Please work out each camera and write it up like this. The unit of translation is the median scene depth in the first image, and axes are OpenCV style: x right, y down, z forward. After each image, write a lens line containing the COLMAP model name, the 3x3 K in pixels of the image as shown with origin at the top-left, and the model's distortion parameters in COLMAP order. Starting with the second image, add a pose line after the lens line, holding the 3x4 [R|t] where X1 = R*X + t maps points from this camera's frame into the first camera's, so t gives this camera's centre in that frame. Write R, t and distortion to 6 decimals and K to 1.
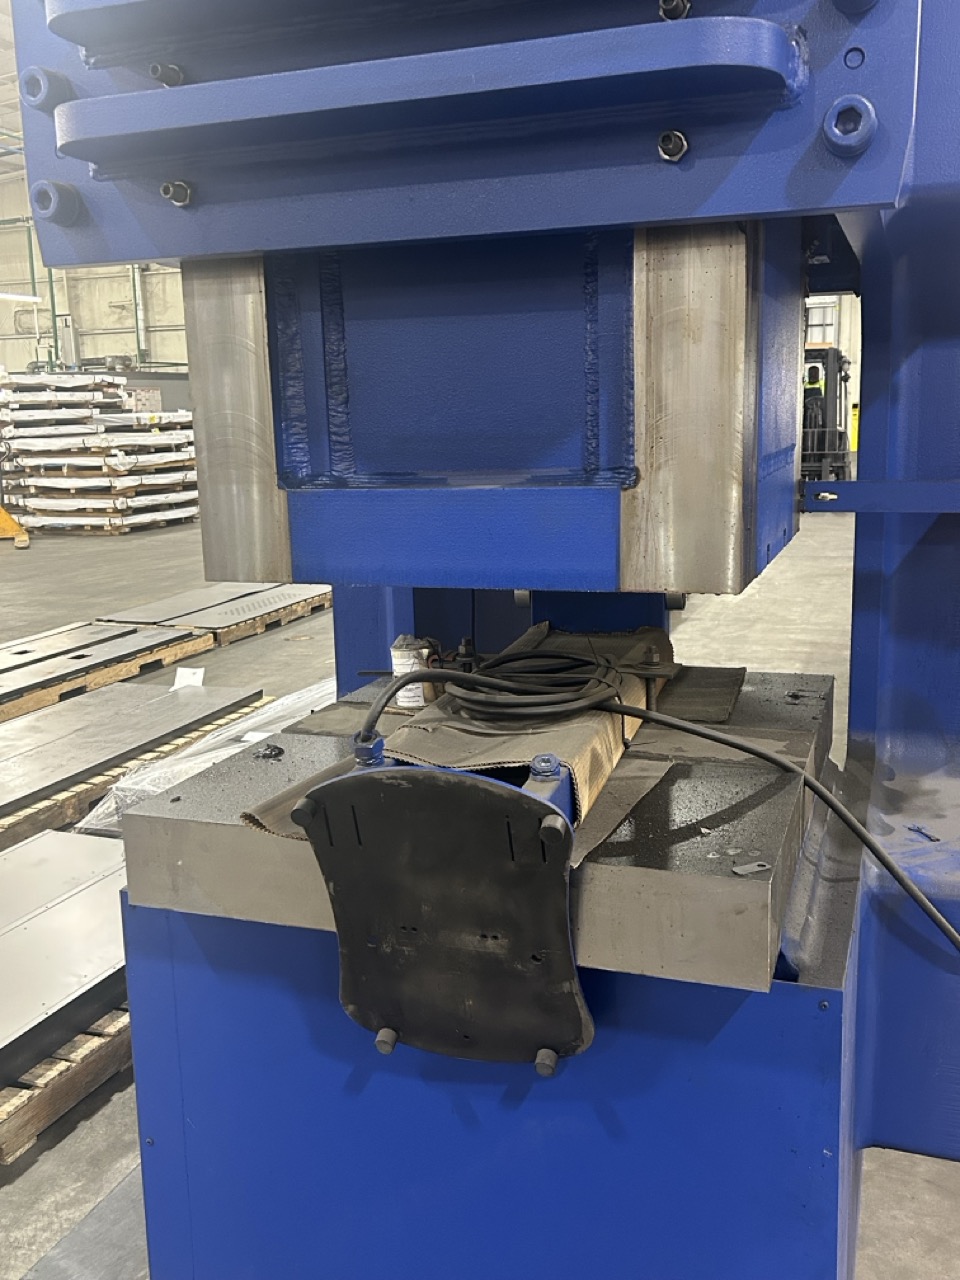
lens RADIAL K [[1204.0, 0, 477.6], [0, 1204.0, 638.5], [0, 0, 1]] dist [0.043151, 0.000000]
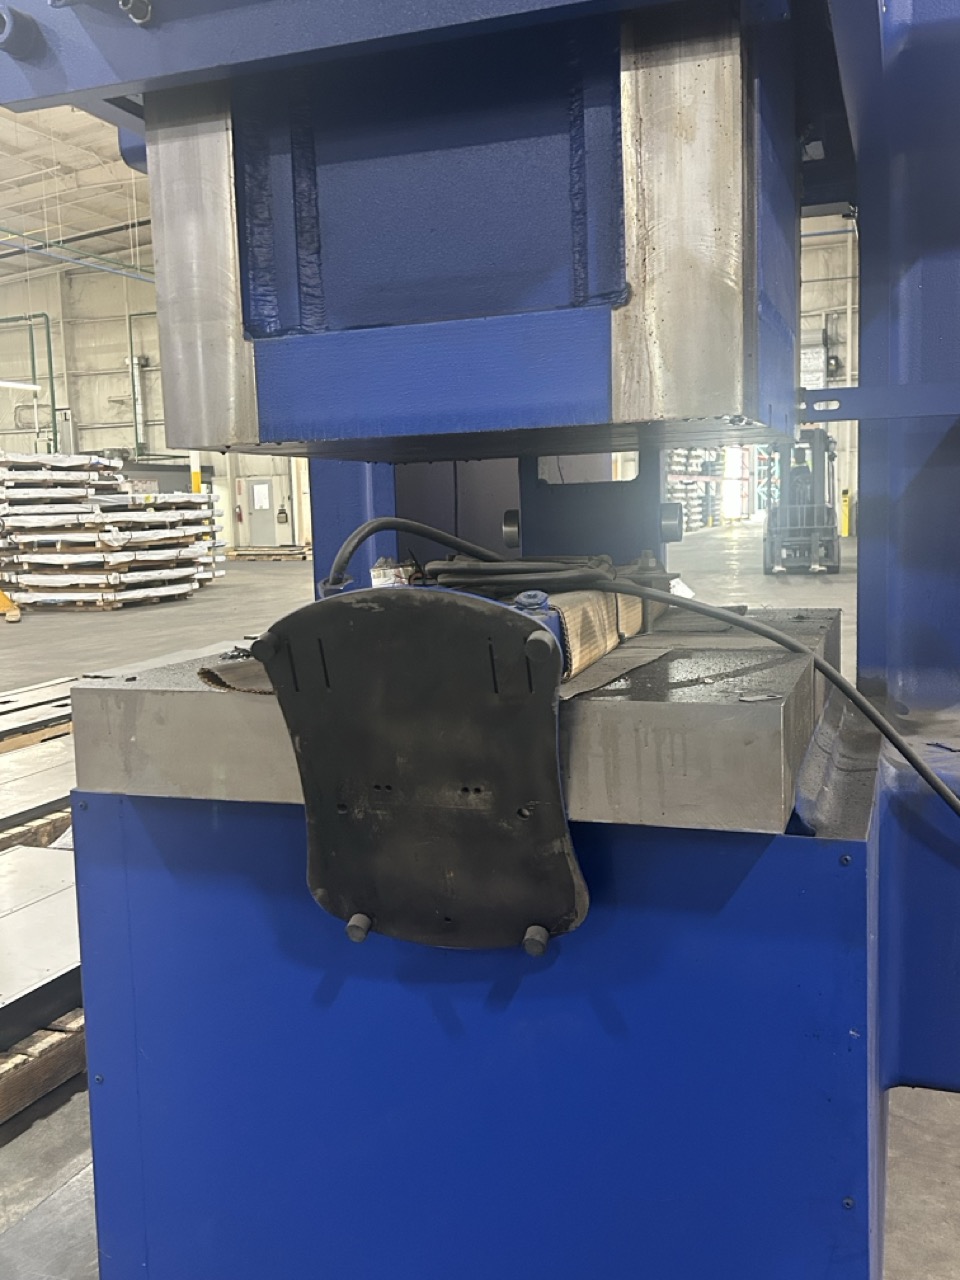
lens RADIAL K [[1204.0, 0, 477.2], [0, 1204.0, 641.3], [0, 0, 1]] dist [0.043151, 0.000000]
pose [[0.999979, -0.005638, 0.003177, 0.009839], [0.005876, 0.996723, -0.080679, 0.173906], [-0.002712, 0.080696, 0.996735, 0.079279]]
